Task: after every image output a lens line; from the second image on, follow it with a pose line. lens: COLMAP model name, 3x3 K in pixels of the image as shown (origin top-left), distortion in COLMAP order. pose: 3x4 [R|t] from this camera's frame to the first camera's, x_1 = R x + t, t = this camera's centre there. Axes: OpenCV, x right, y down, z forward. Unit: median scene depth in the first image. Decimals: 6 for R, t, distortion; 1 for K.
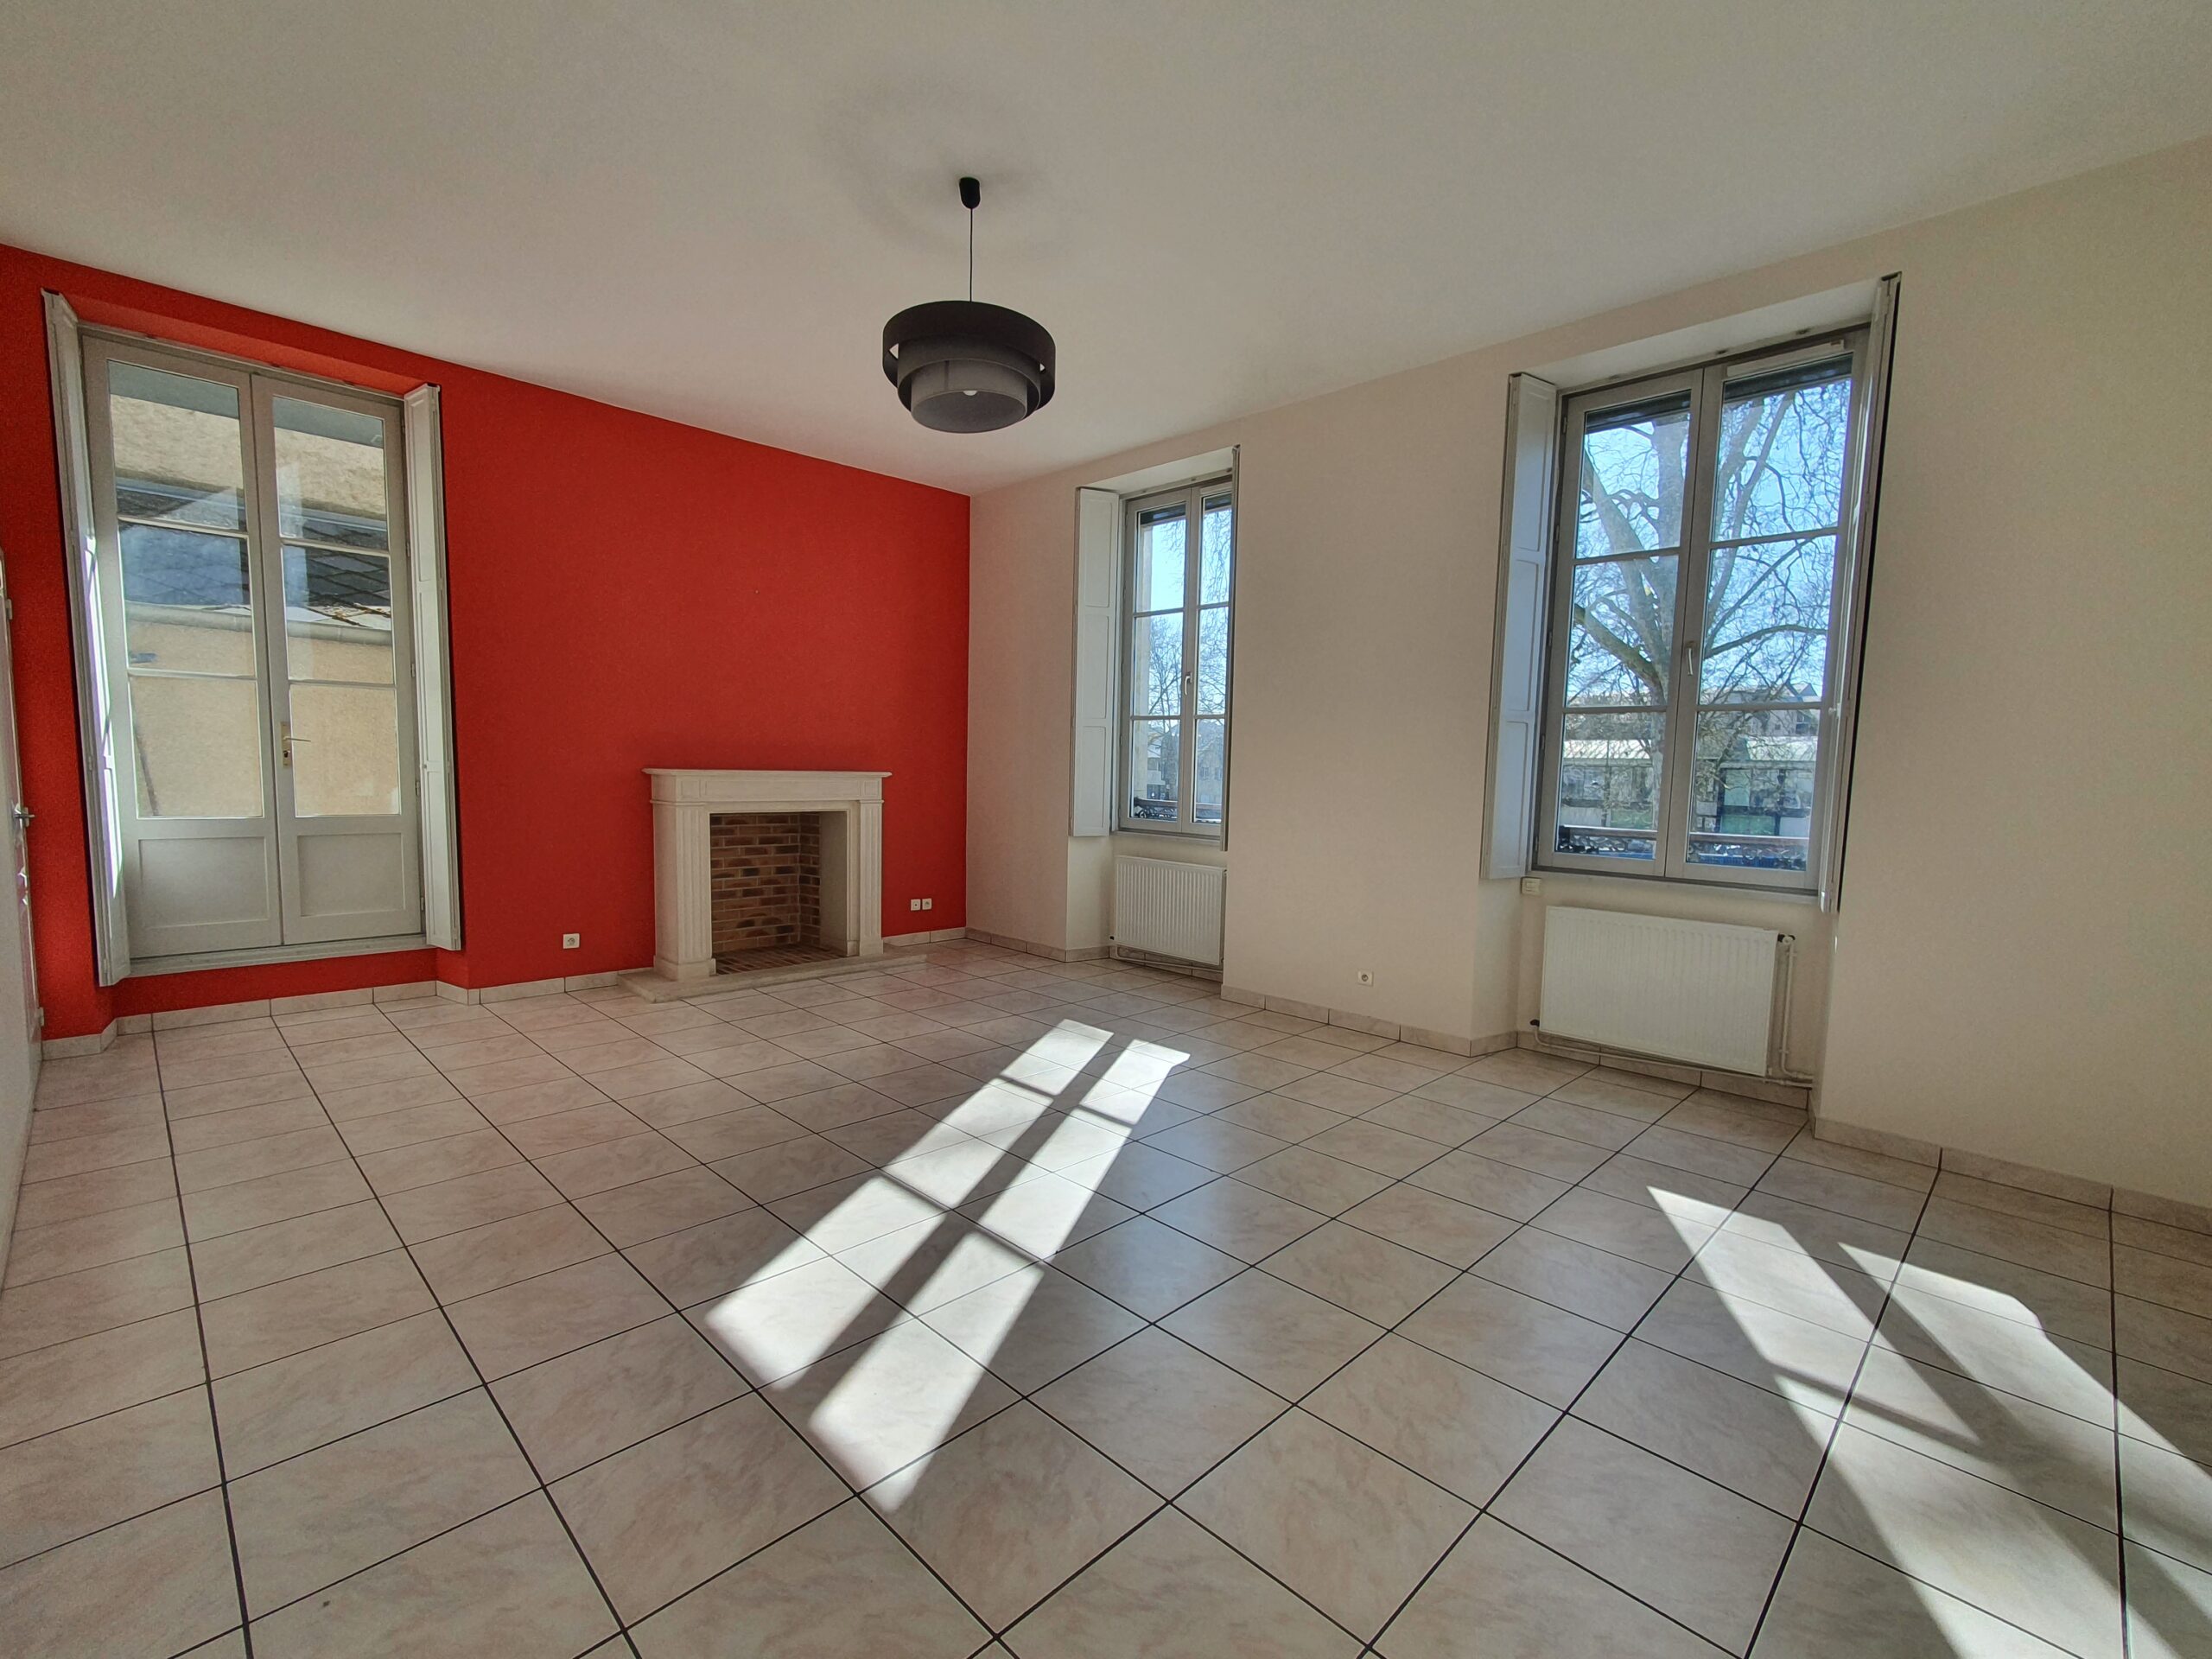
lens RADIAL K [[968.7, 0, 1112.7], [0, 968.7, 845.3], [0, 0, 1]] dist [0.004713, -0.000024]
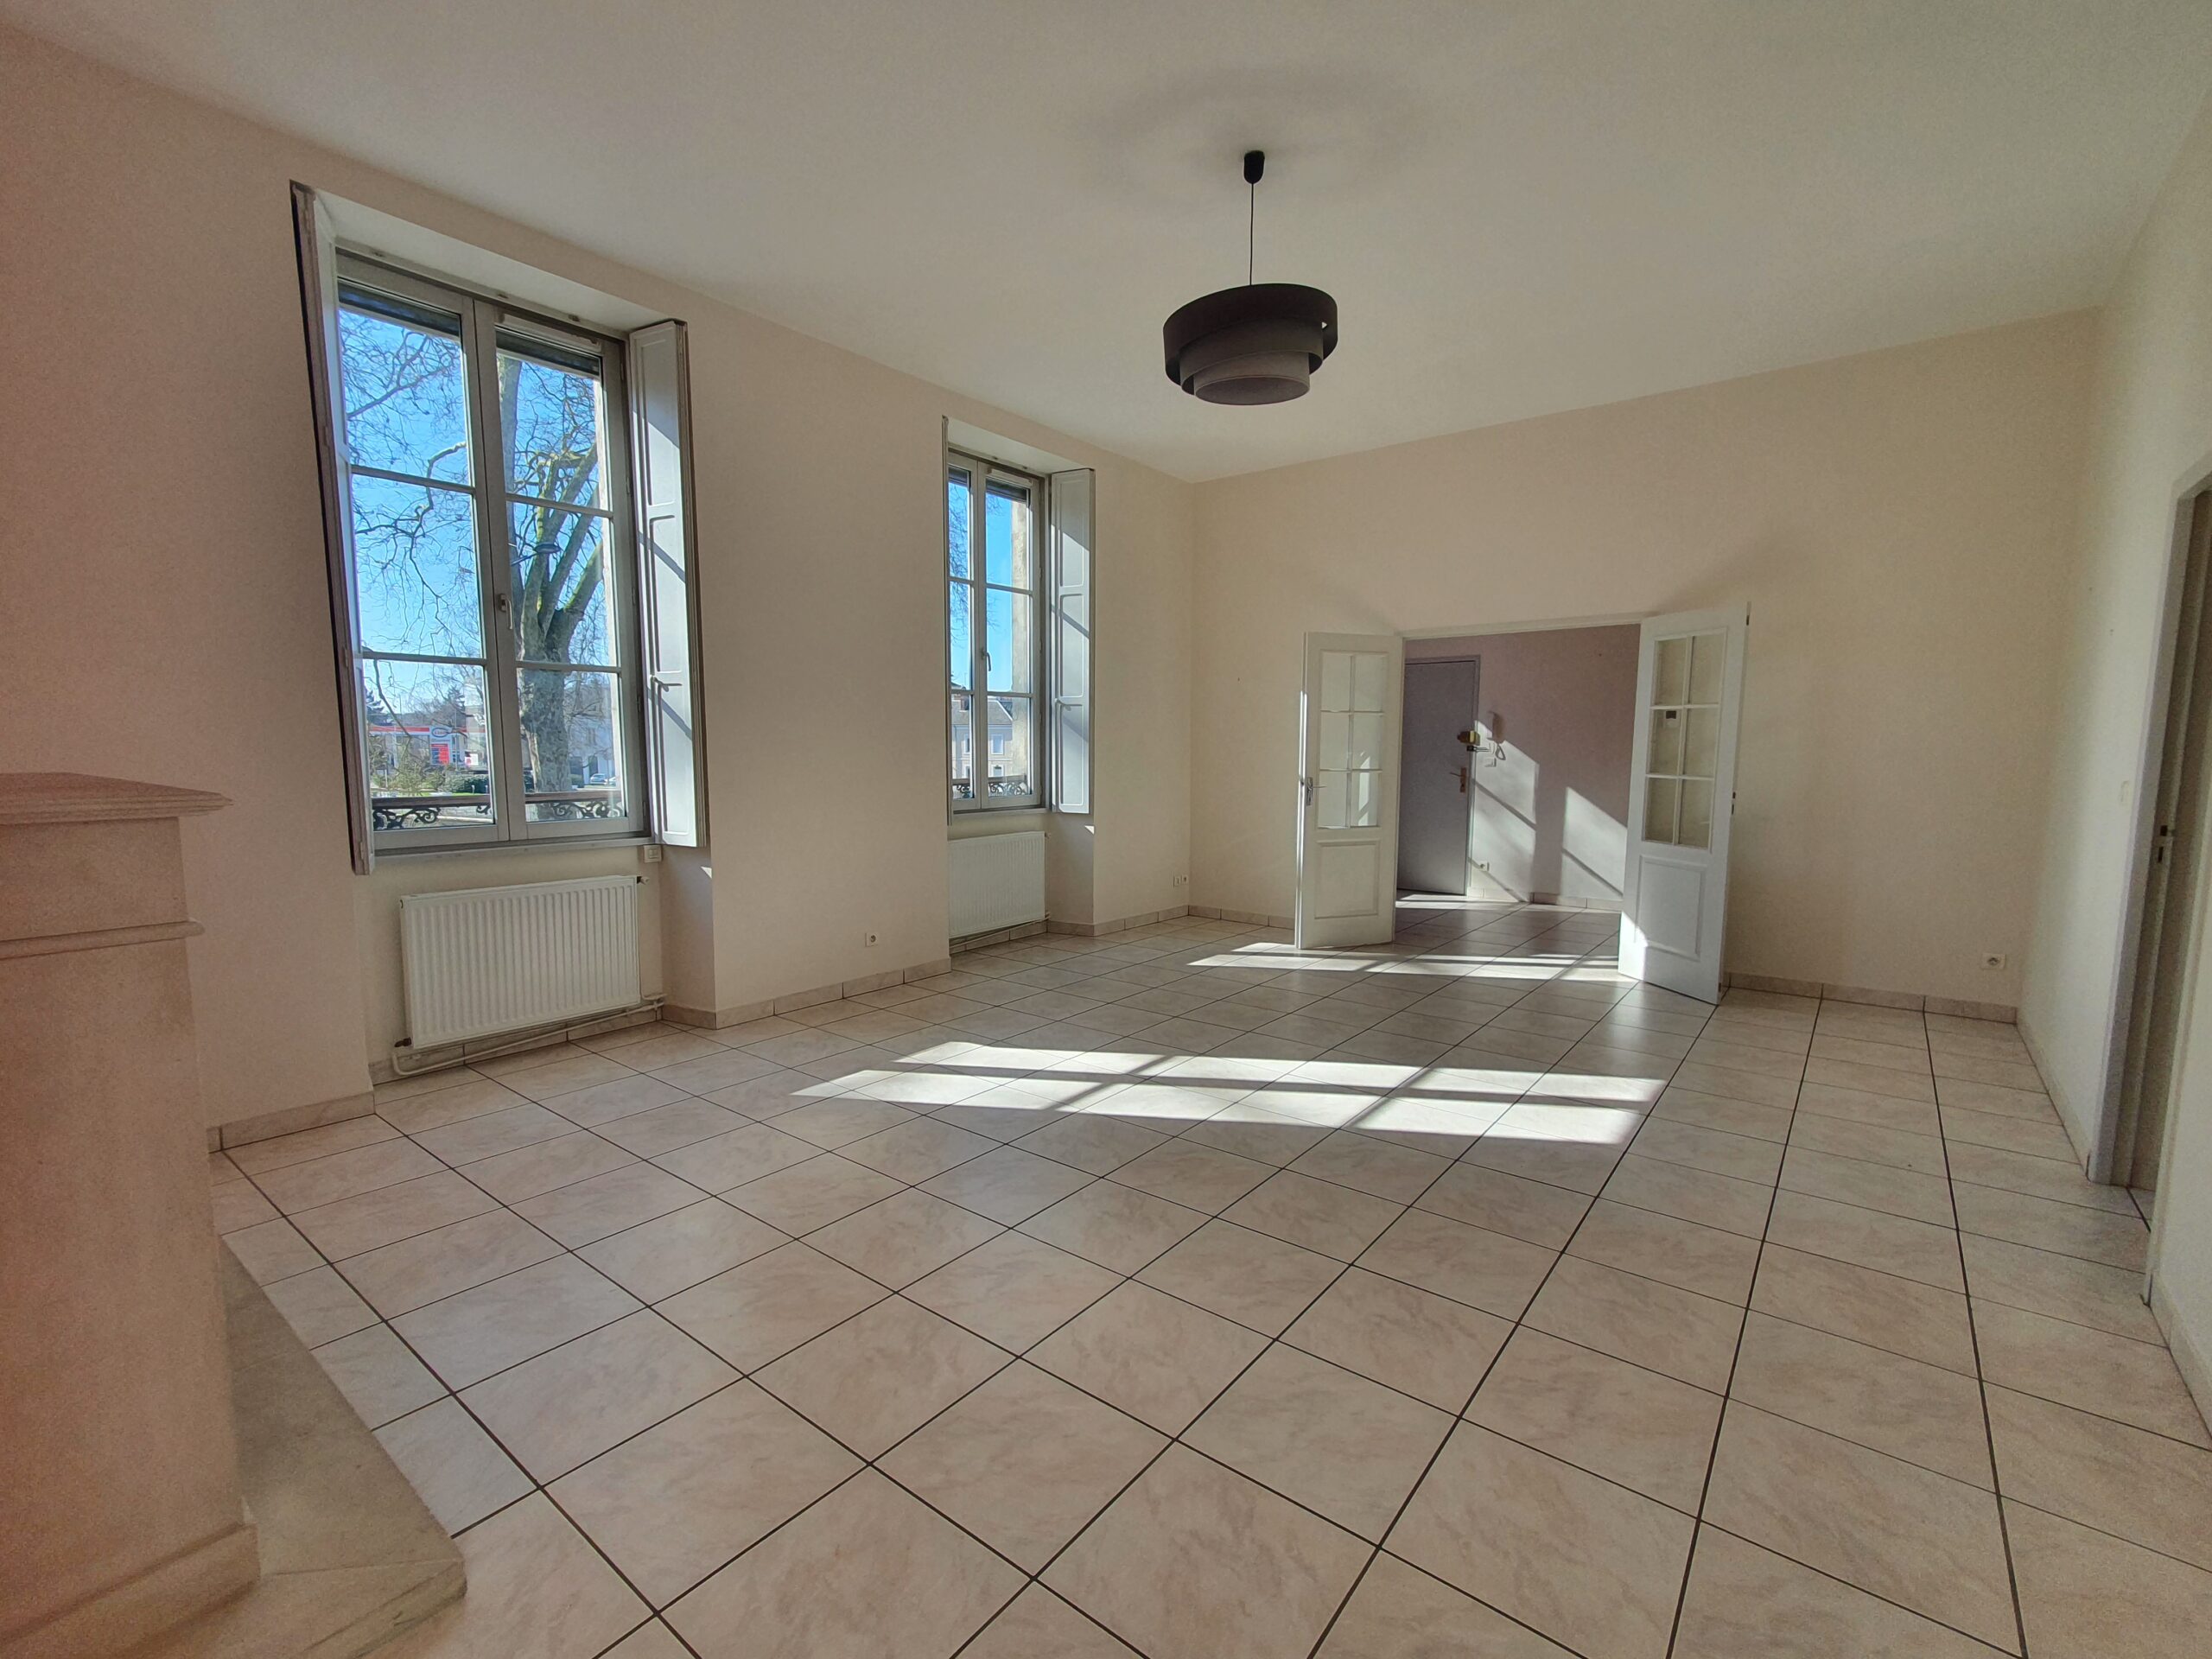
lens RADIAL K [[1012.2, 0, 1111.0], [0, 1012.2, 860.8], [0, 0, 1]] dist [-0.002439, 0.000841]
pose [[-0.121181, -0.136178, 0.983245, -0.669079], [0.081973, 0.985789, 0.146634, -0.064255], [-0.989240, 0.098369, -0.108296, 0.729268]]
